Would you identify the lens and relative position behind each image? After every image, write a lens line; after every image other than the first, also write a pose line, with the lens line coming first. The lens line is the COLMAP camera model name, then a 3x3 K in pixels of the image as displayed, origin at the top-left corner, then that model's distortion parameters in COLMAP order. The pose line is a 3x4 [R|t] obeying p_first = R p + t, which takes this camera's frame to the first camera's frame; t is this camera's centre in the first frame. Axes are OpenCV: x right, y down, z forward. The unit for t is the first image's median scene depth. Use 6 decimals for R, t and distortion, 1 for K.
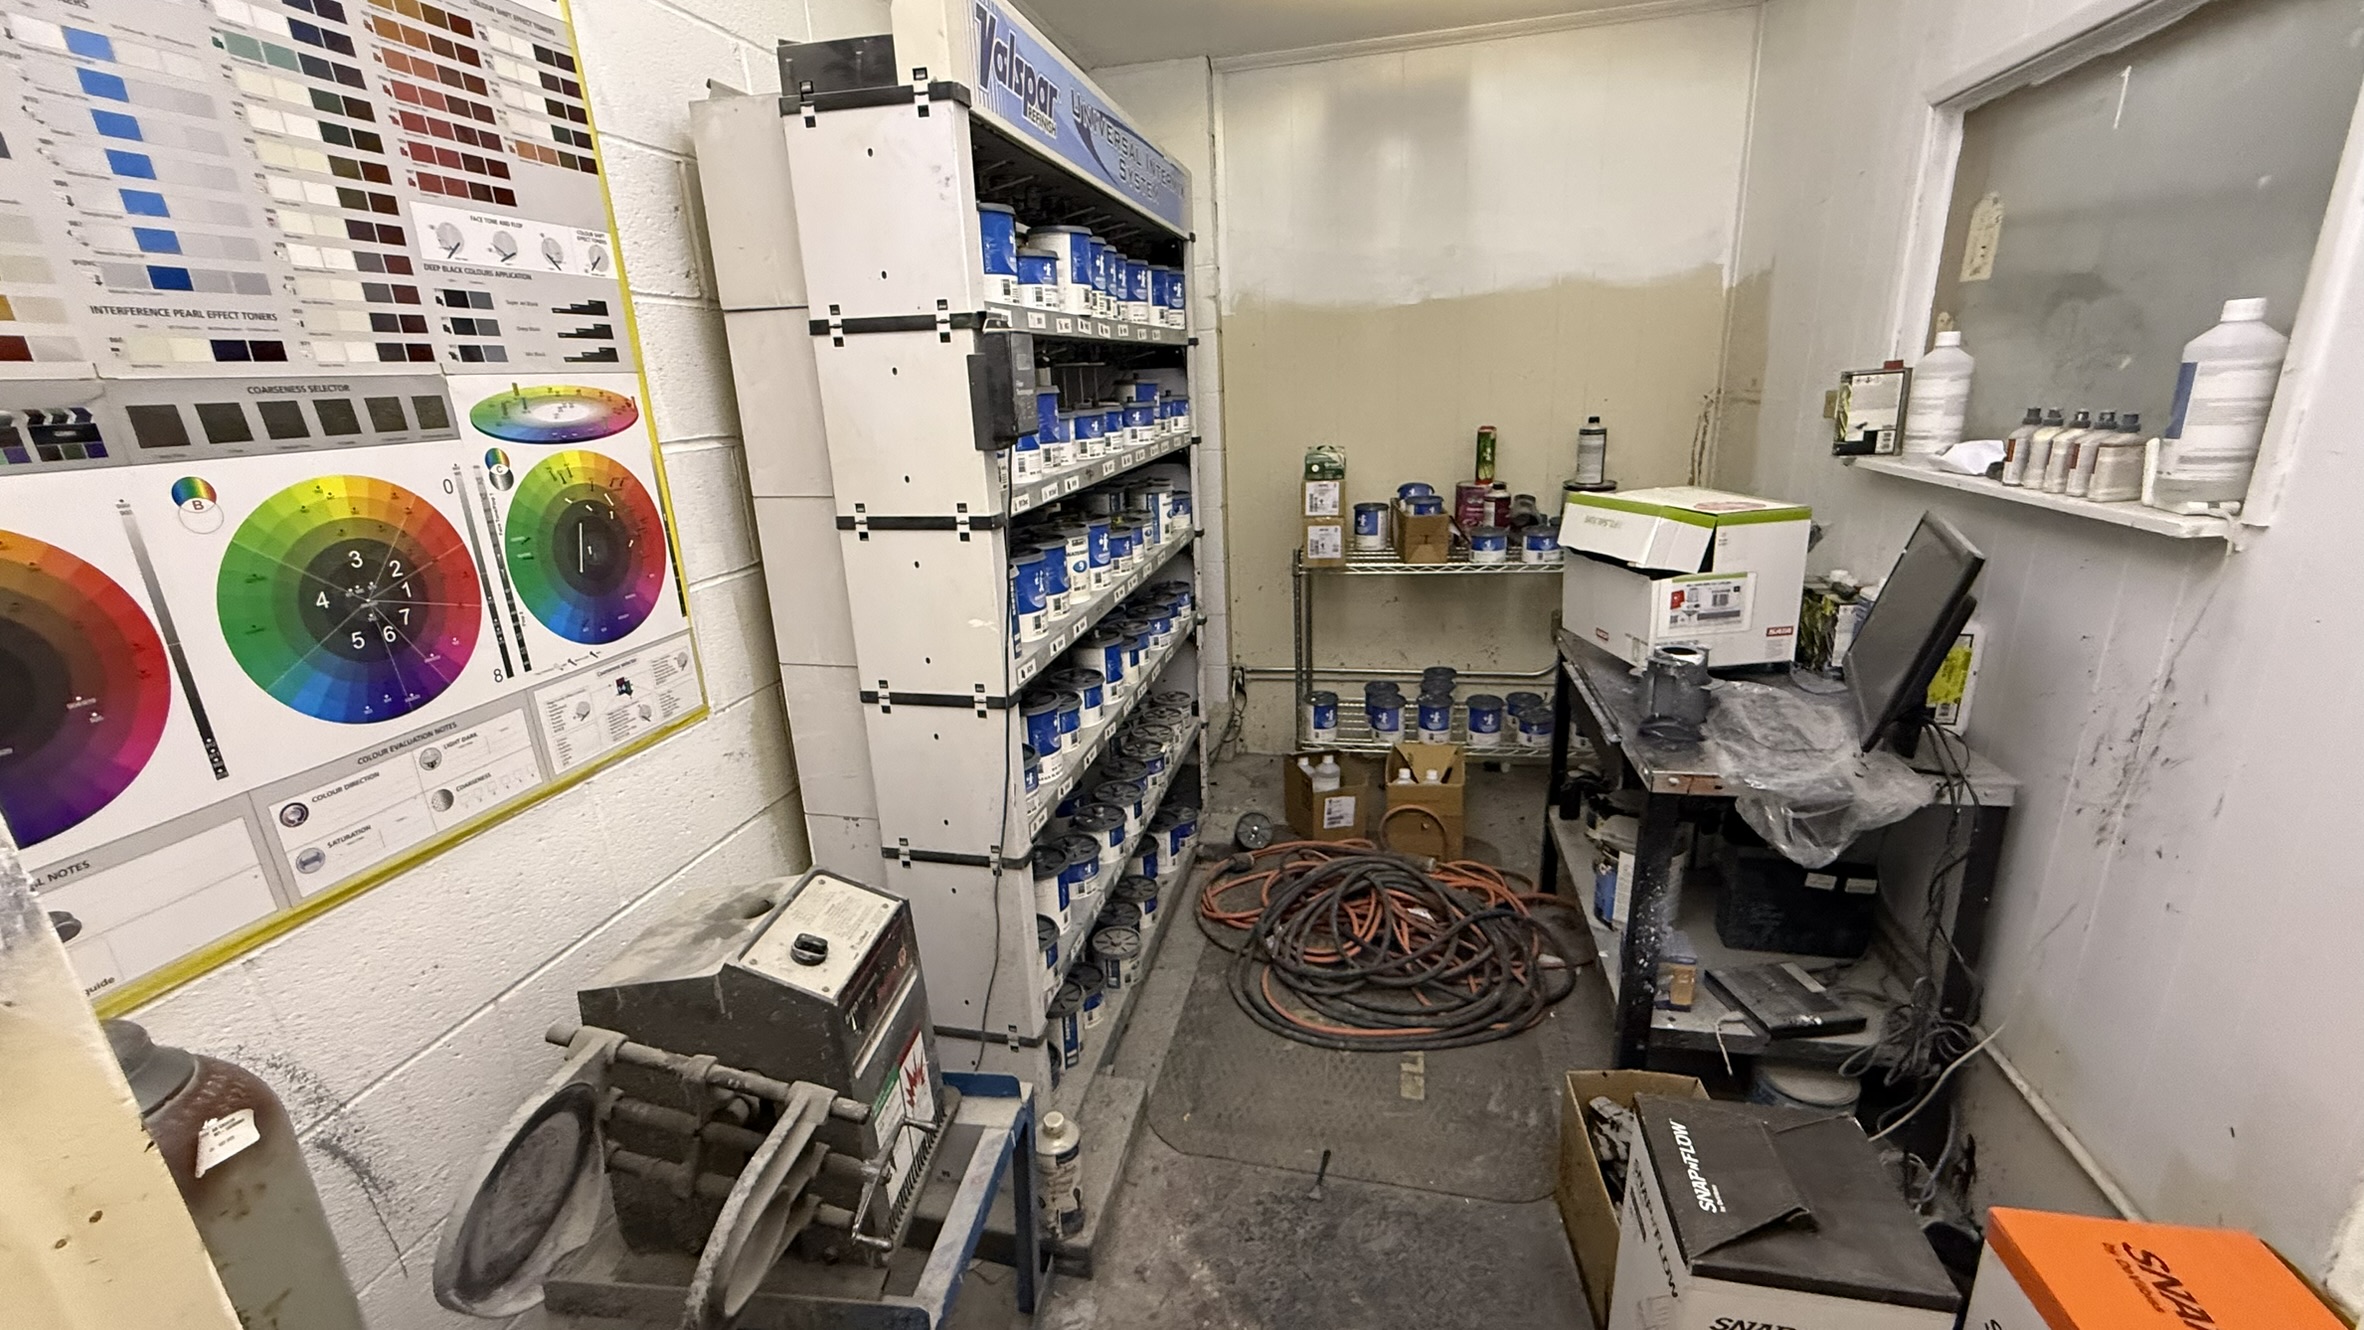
lens RADIAL K [[950.3, 0, 1181.6], [0, 950.3, 658.6], [0, 0, 1]] dist [0.001239, -0.000565]
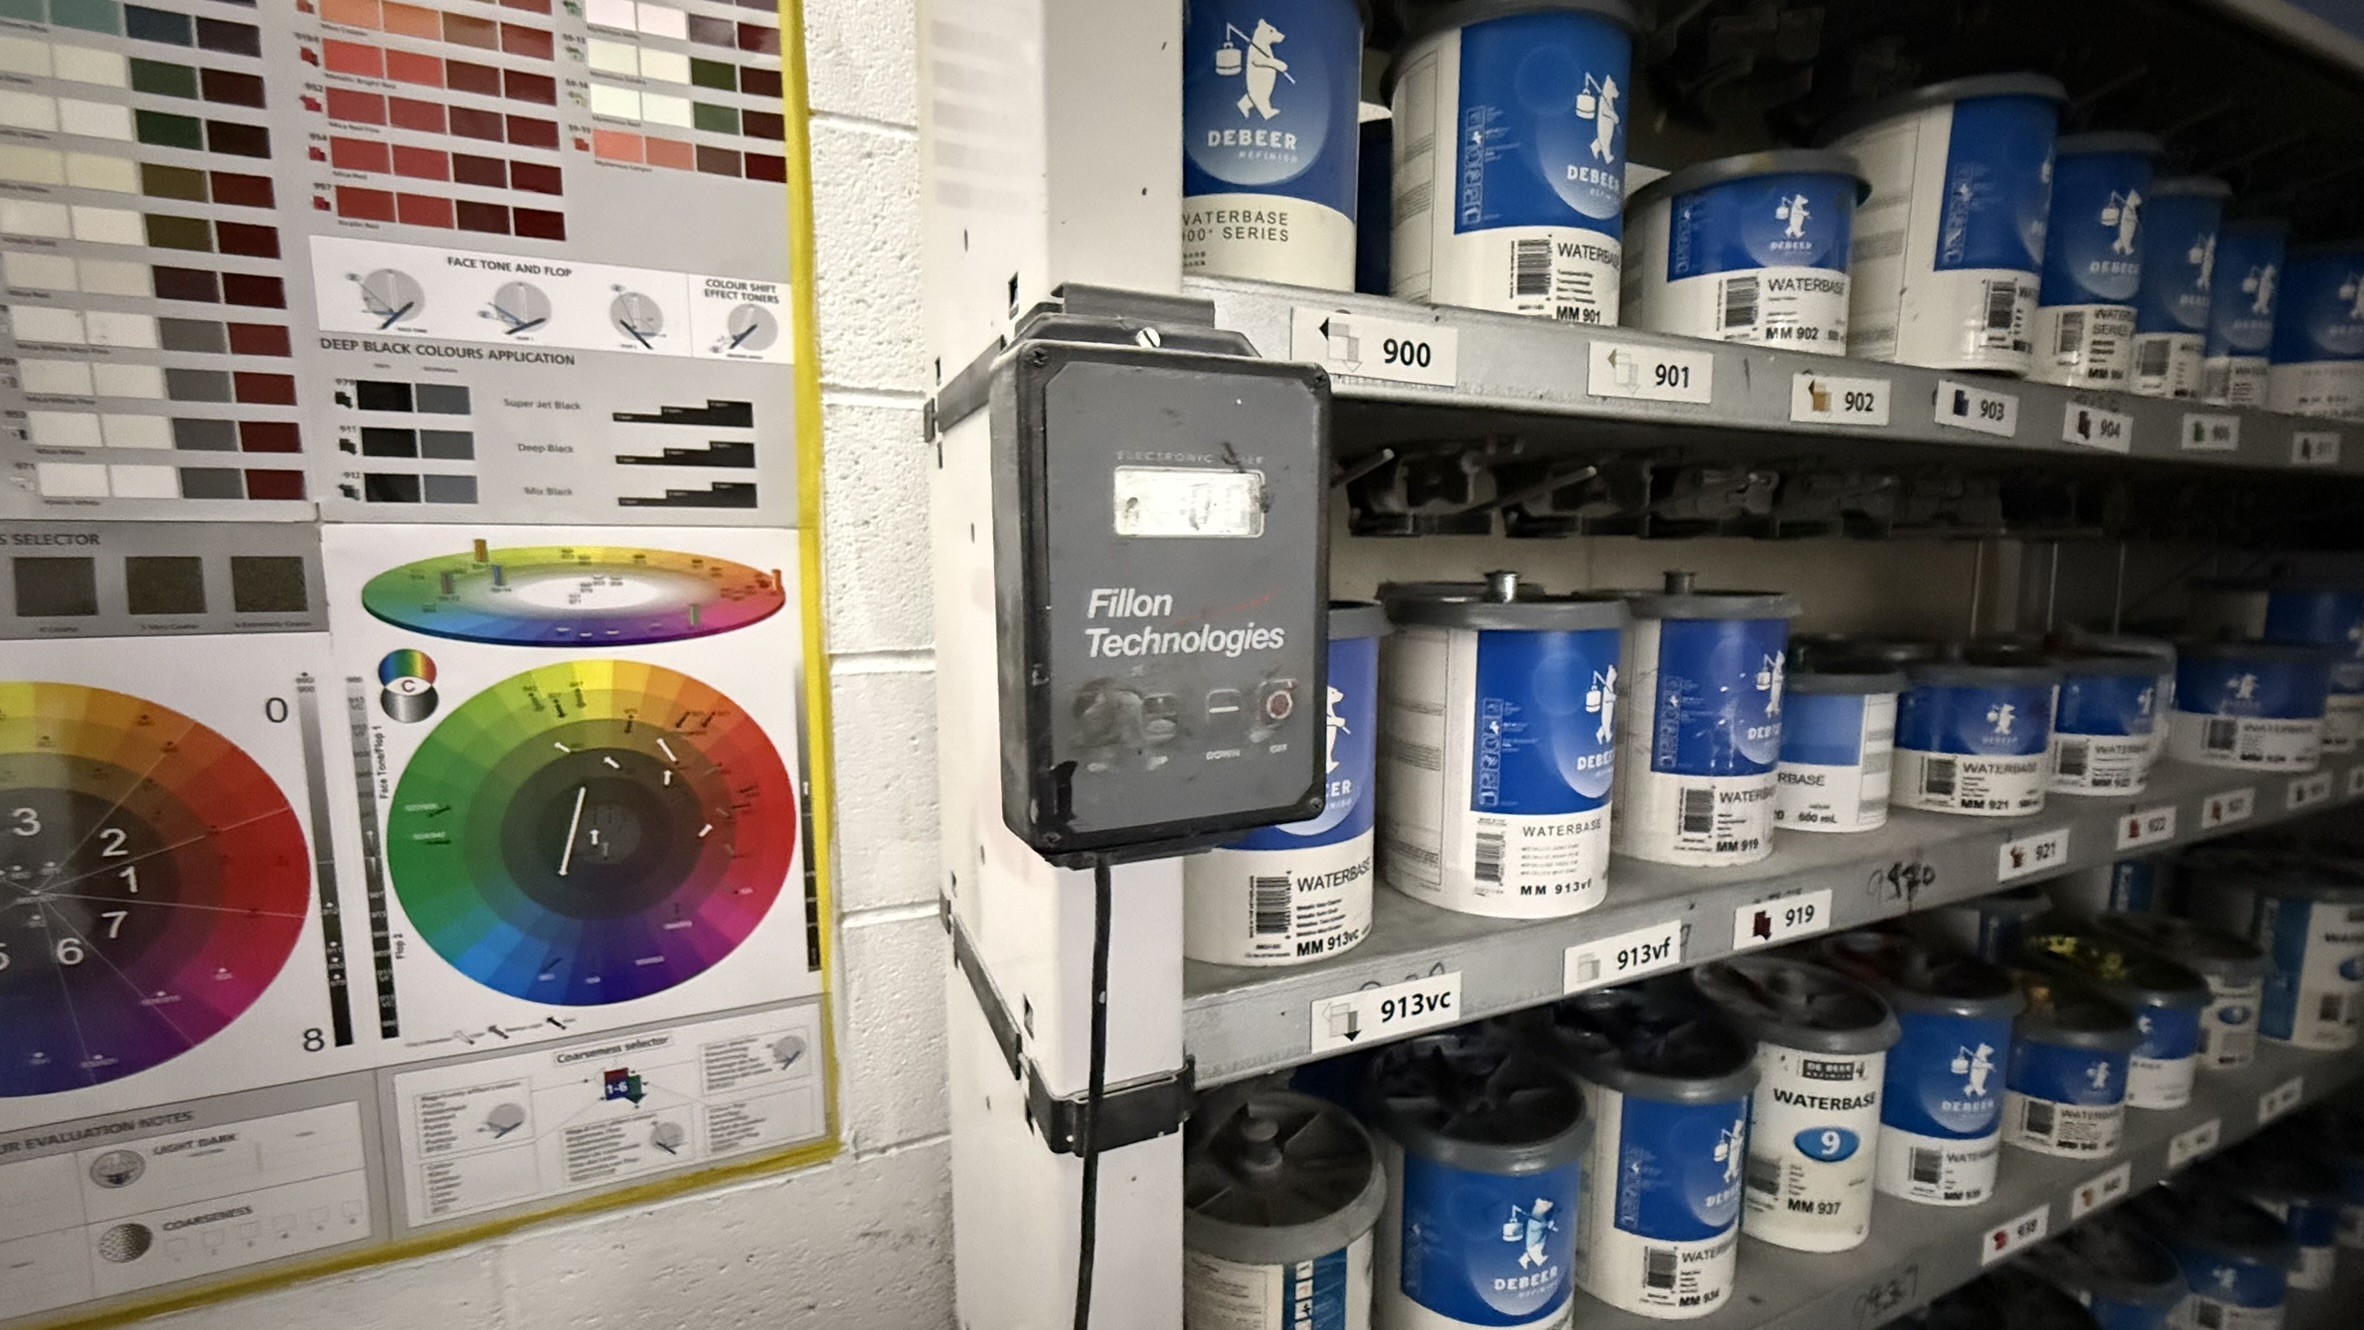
lens RADIAL K [[950.3, 0, 1185.5], [0, 950.3, 662.8], [0, 0, 1]] dist [0.001239, -0.000565]
pose [[0.585580, 0.127939, -0.800455, 0.003975], [-0.254830, 0.966458, -0.031952, -0.307308], [0.769518, 0.222691, 0.598541, 0.999540]]
